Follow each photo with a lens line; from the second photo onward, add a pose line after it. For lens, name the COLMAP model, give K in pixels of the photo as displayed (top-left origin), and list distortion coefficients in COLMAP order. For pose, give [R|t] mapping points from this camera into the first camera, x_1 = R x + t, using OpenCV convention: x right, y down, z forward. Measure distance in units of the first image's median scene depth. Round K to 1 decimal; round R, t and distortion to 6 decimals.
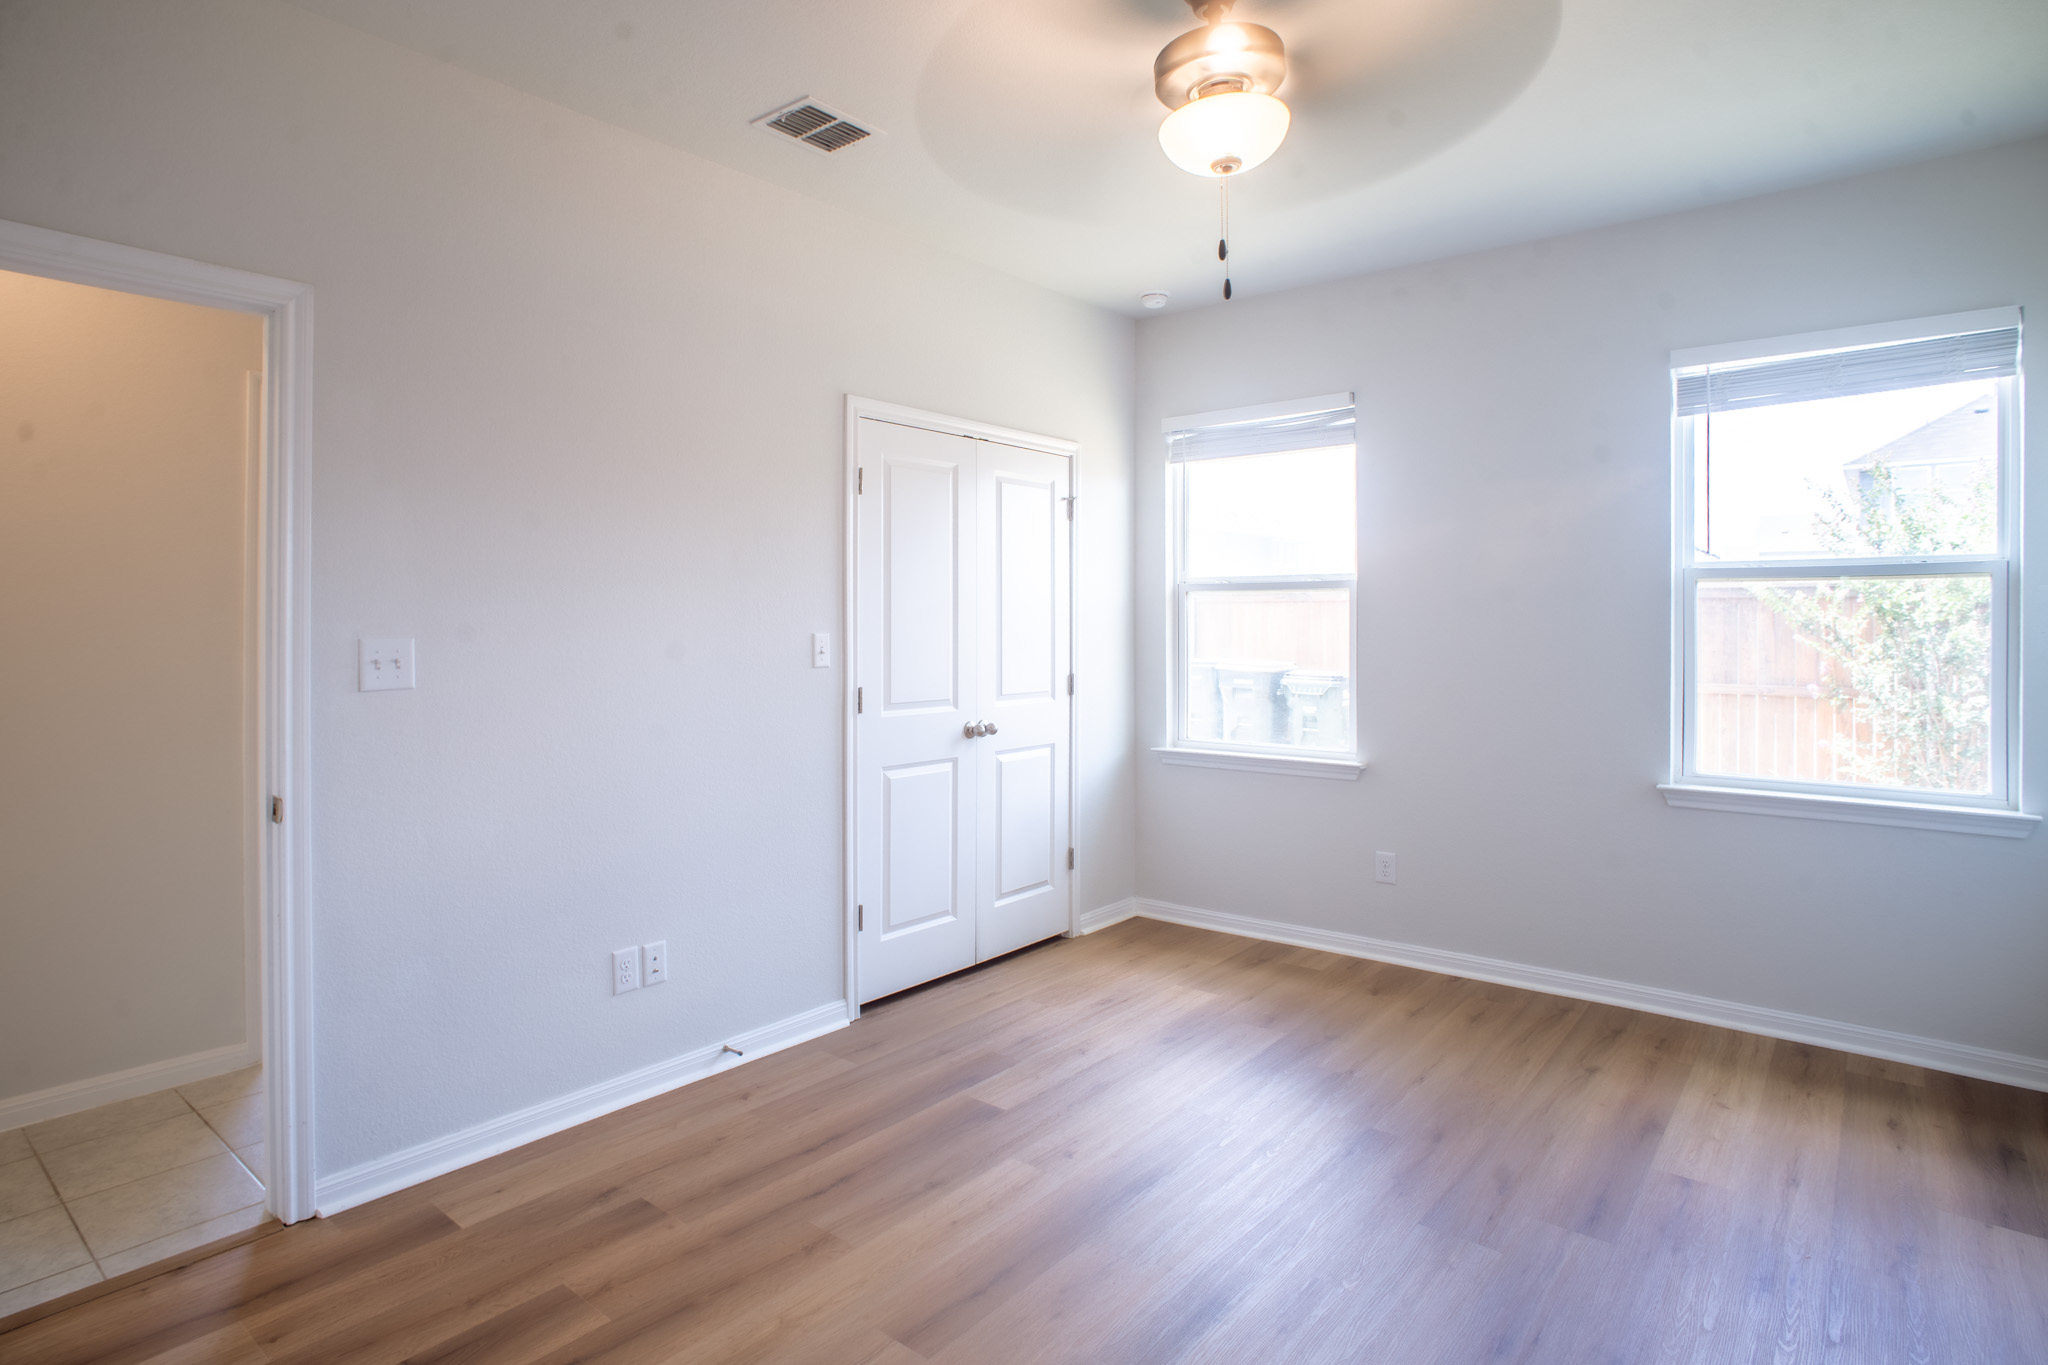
lens RADIAL K [[1053.7, 0, 1016.2], [0, 1053.7, 638.6], [0, 0, 1]] dist [-0.039472, 0.011335]
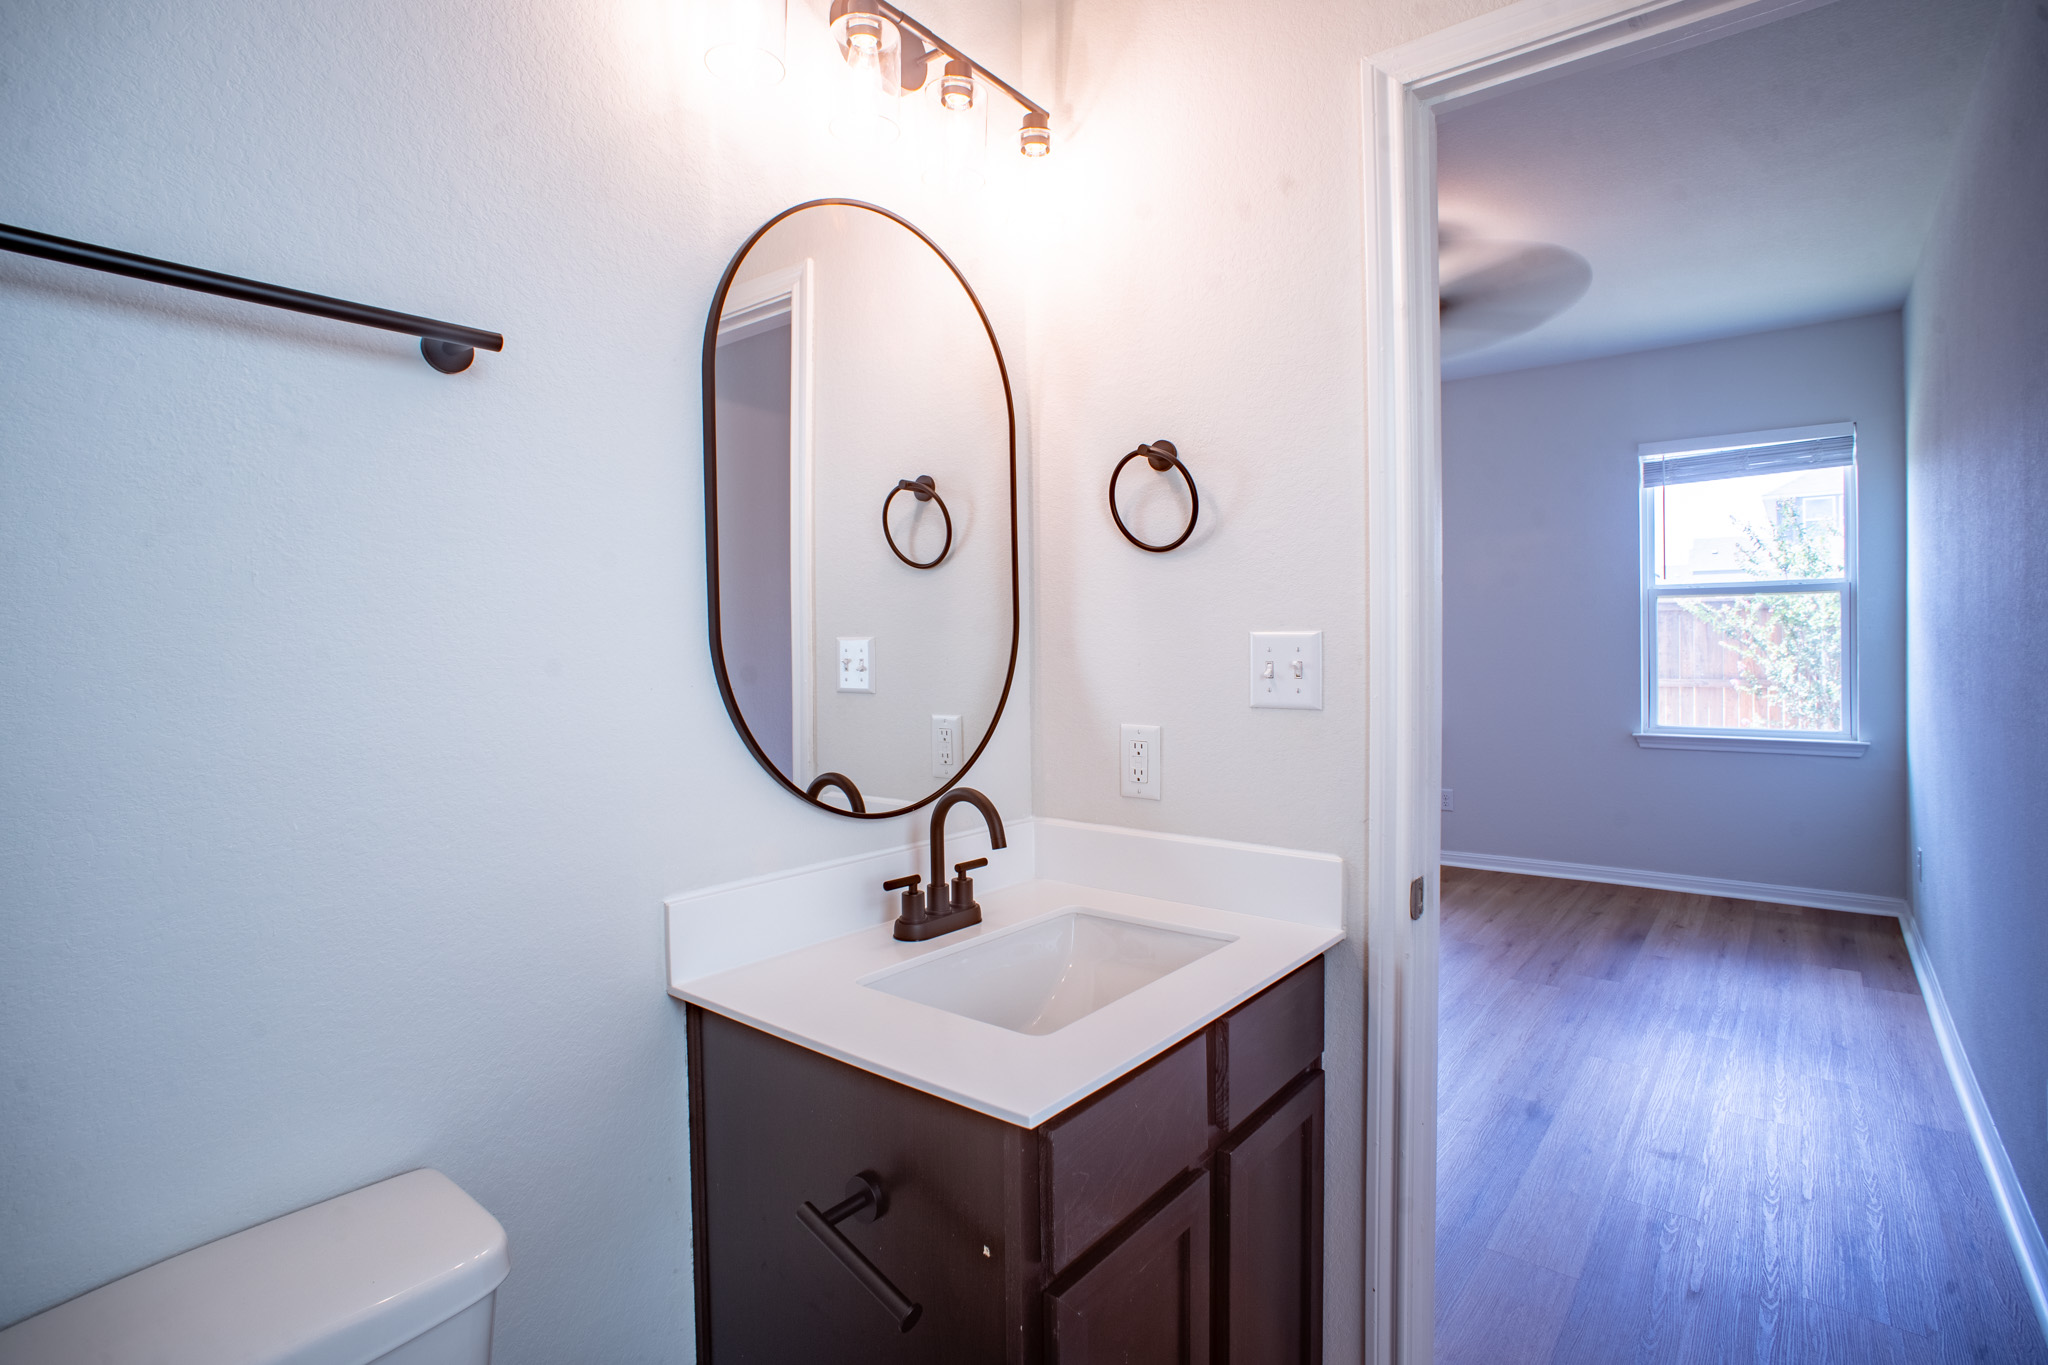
lens RADIAL K [[1053.7, 0, 1023.5], [0, 1053.7, 679.2], [0, 0, 1]] dist [-0.039472, 0.011335]
pose [[0.998583, -0.017456, 0.050264, -0.201925], [0.016822, 0.999774, 0.012996, 0.016817], [-0.050479, -0.012132, 0.998651, -0.274063]]
